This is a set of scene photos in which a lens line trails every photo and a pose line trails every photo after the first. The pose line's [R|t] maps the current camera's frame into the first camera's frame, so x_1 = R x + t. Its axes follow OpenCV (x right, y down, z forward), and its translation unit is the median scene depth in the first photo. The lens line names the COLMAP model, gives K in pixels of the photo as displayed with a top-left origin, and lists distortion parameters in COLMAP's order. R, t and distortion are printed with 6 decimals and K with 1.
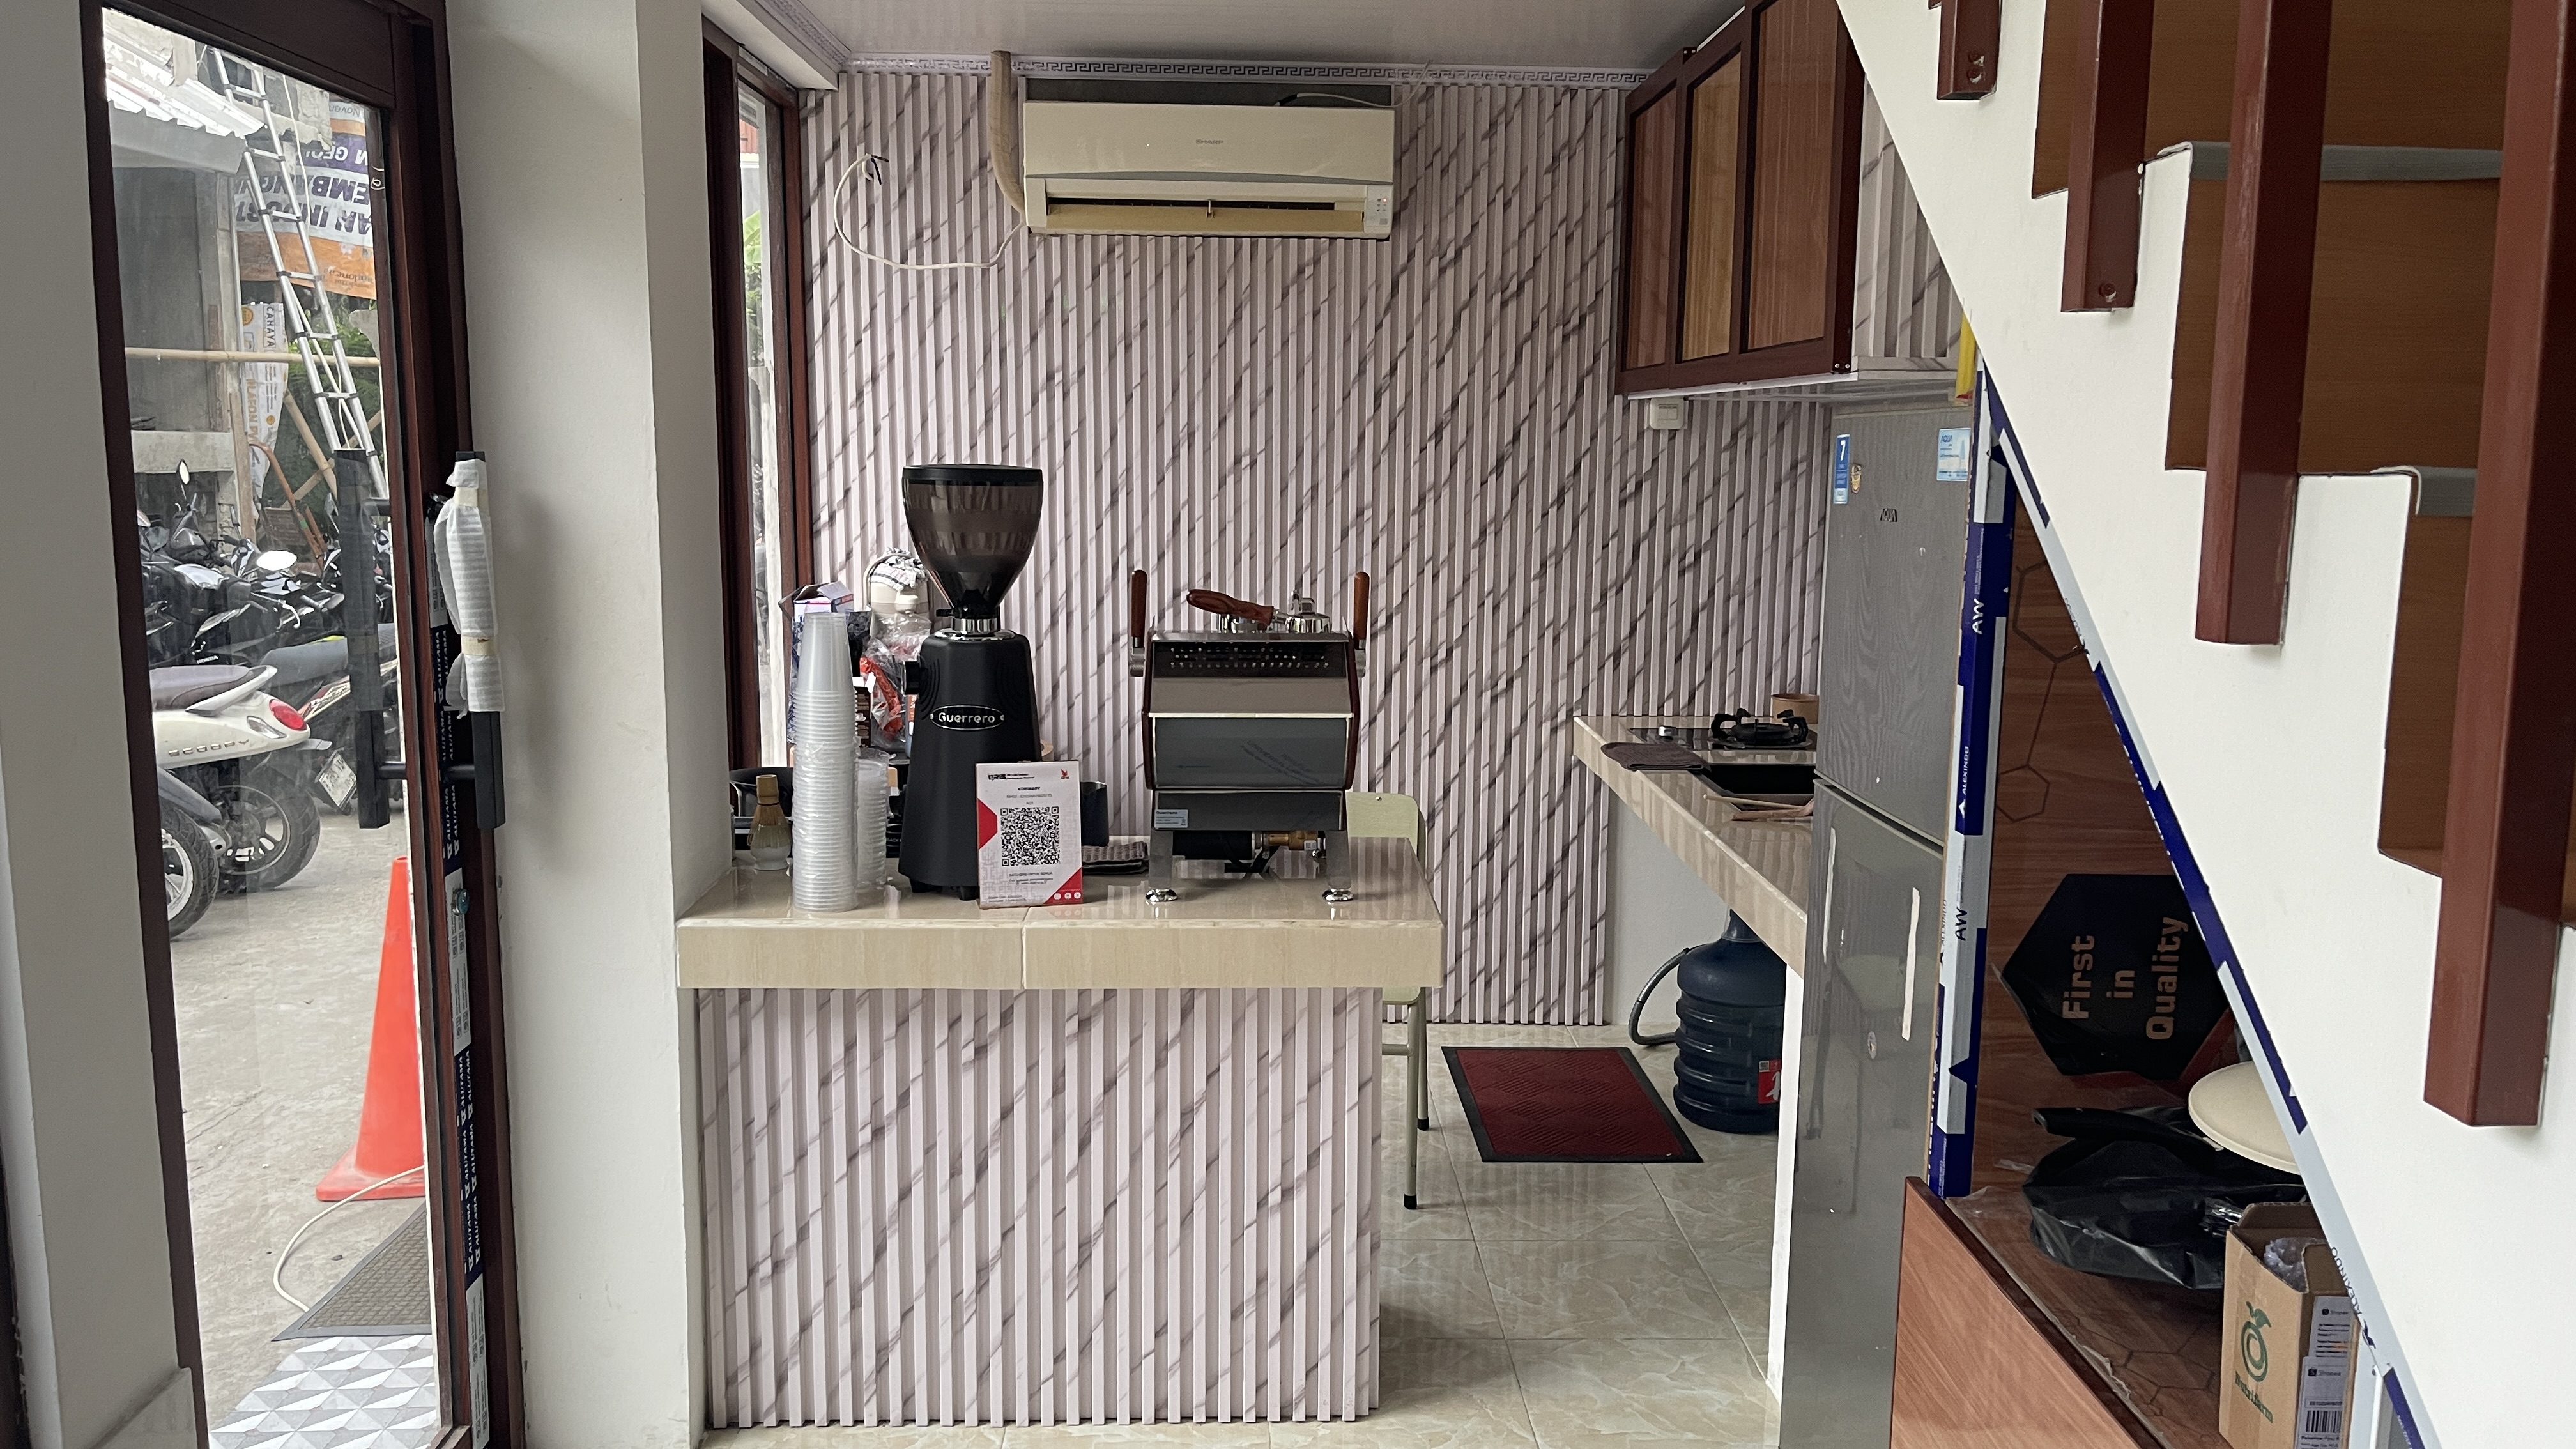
lens RADIAL K [[2001.3, 0, 1295.4], [0, 2001.3, 716.1], [0, 0, 1]] dist [0.081338, -0.117110]
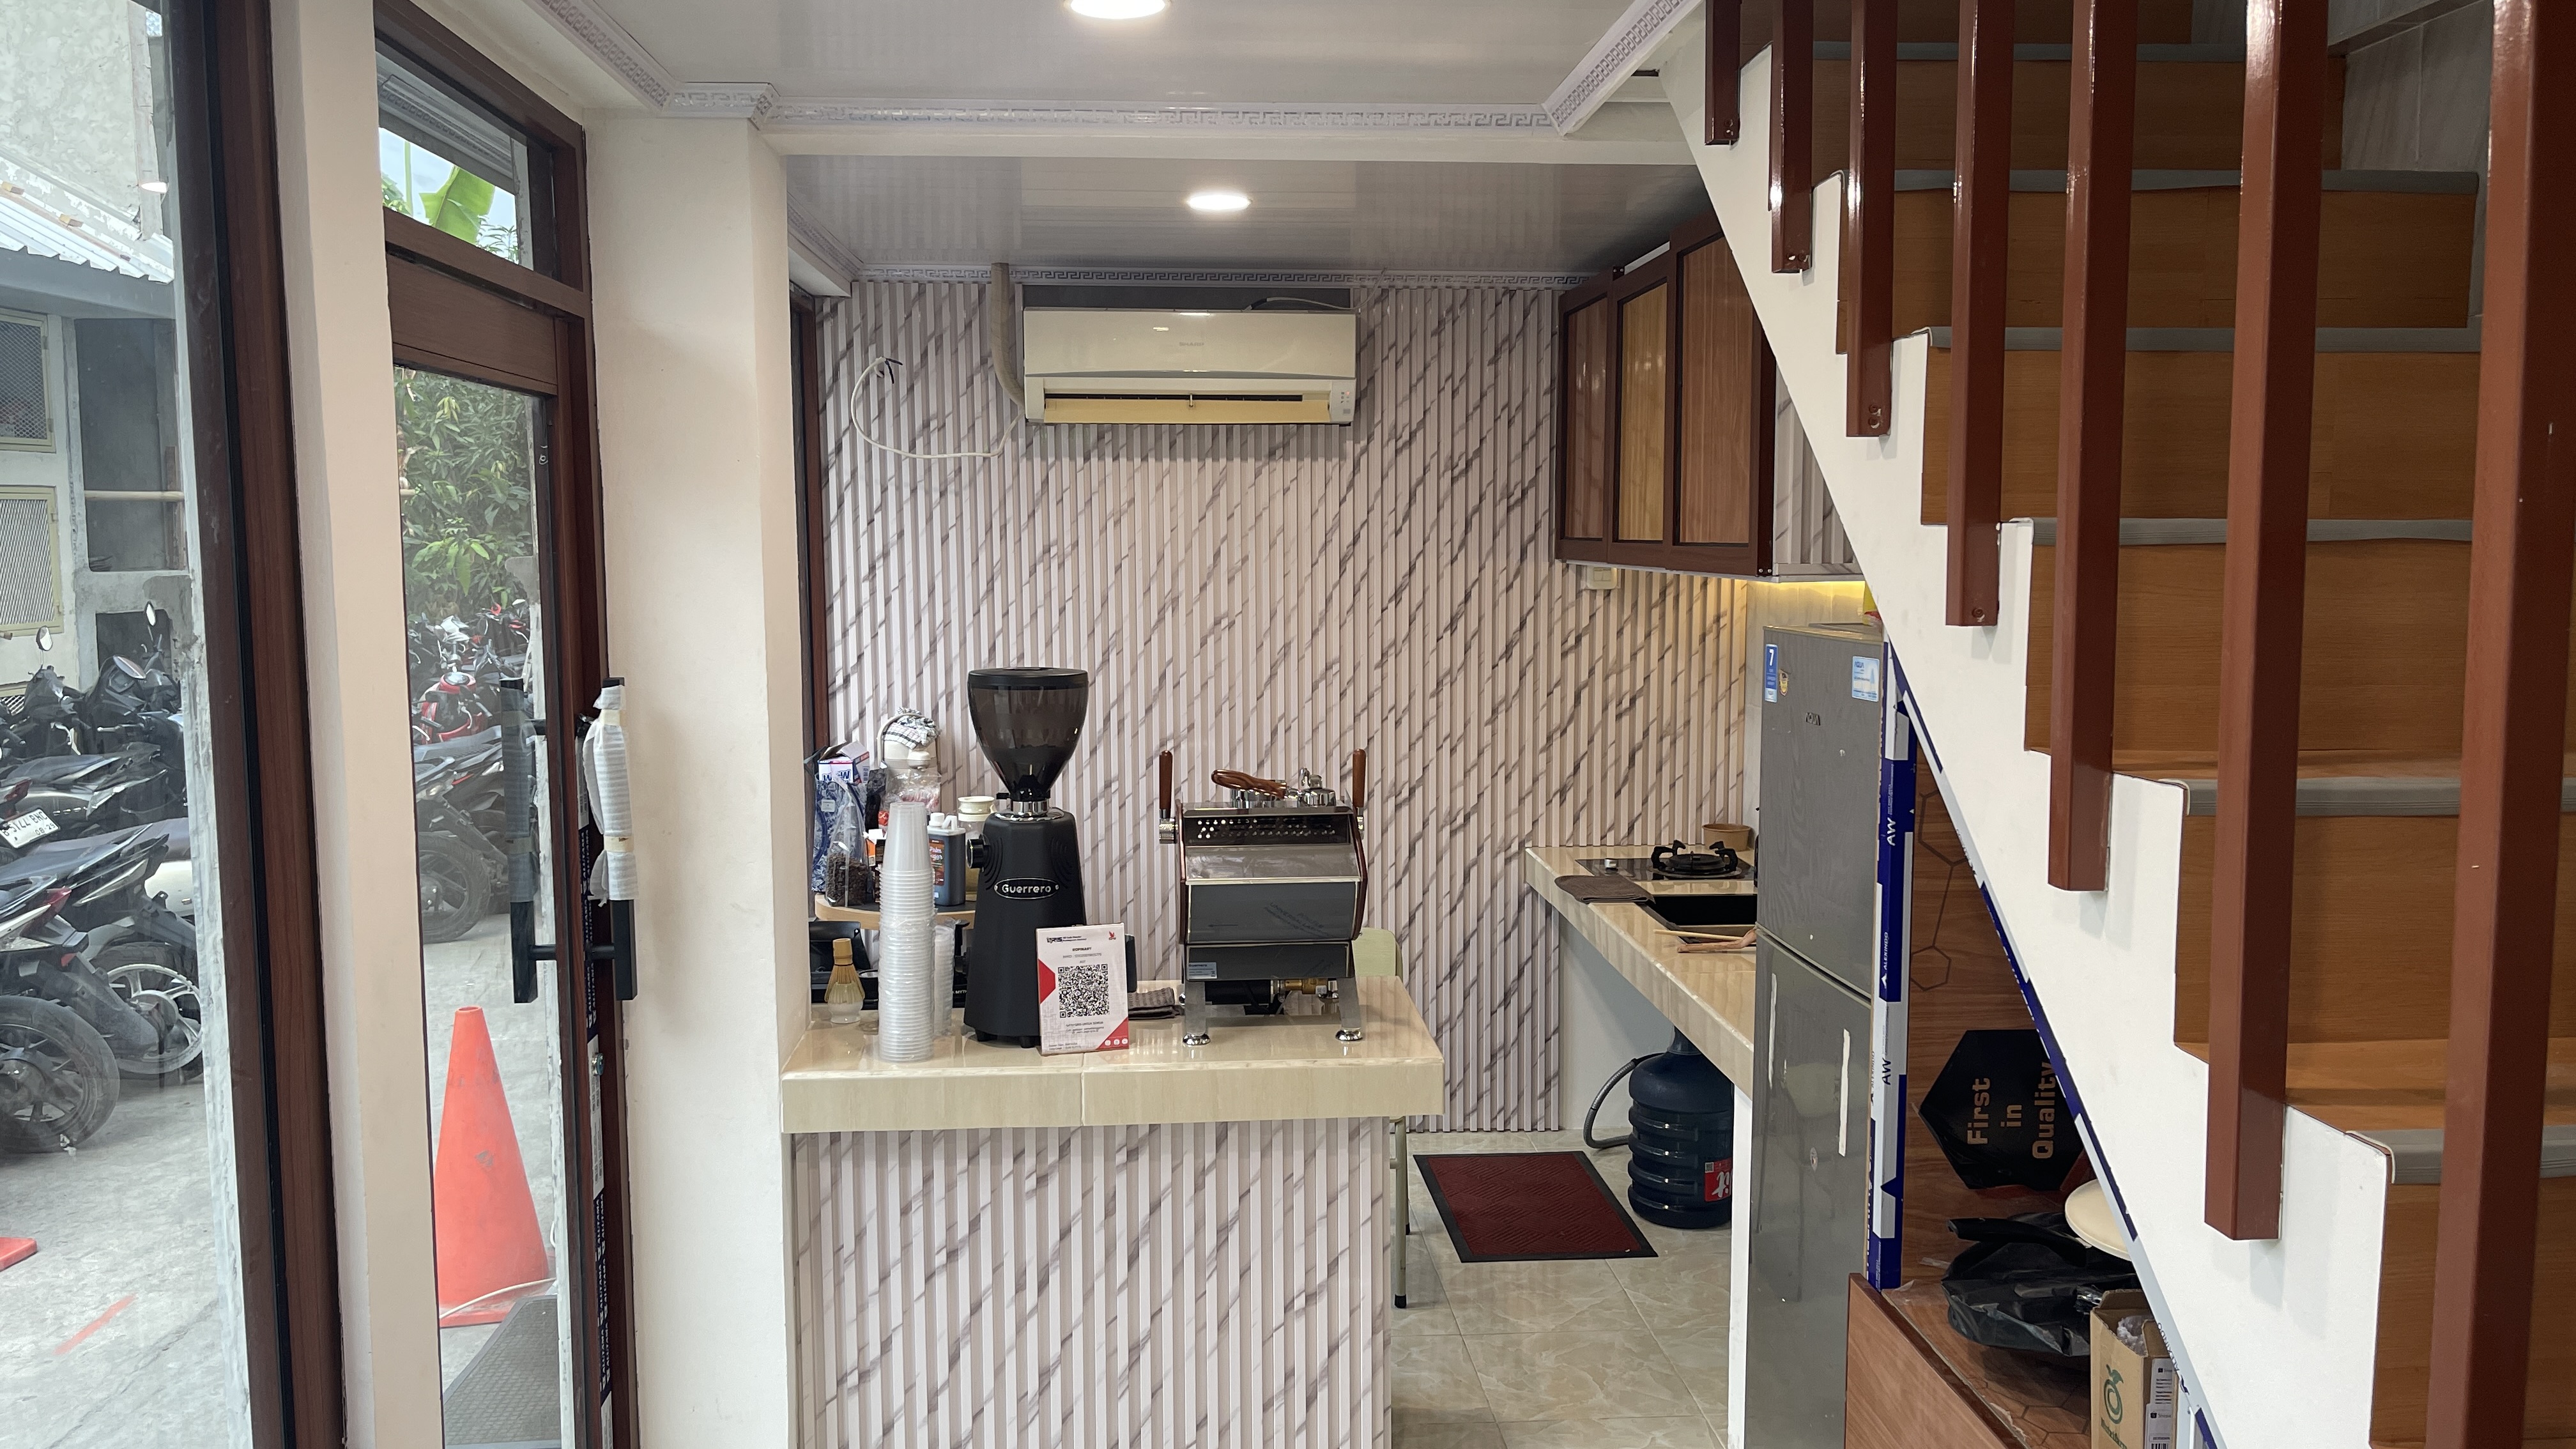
lens RADIAL K [[2001.3, 0, 1295.4], [0, 2001.3, 716.1], [0, 0, 1]] dist [0.081338, -0.117110]
pose [[0.998875, -0.017456, 0.044100, -0.056360], [0.019395, 0.998847, -0.043925, -0.042939], [-0.043282, 0.044731, 0.998061, -0.157141]]
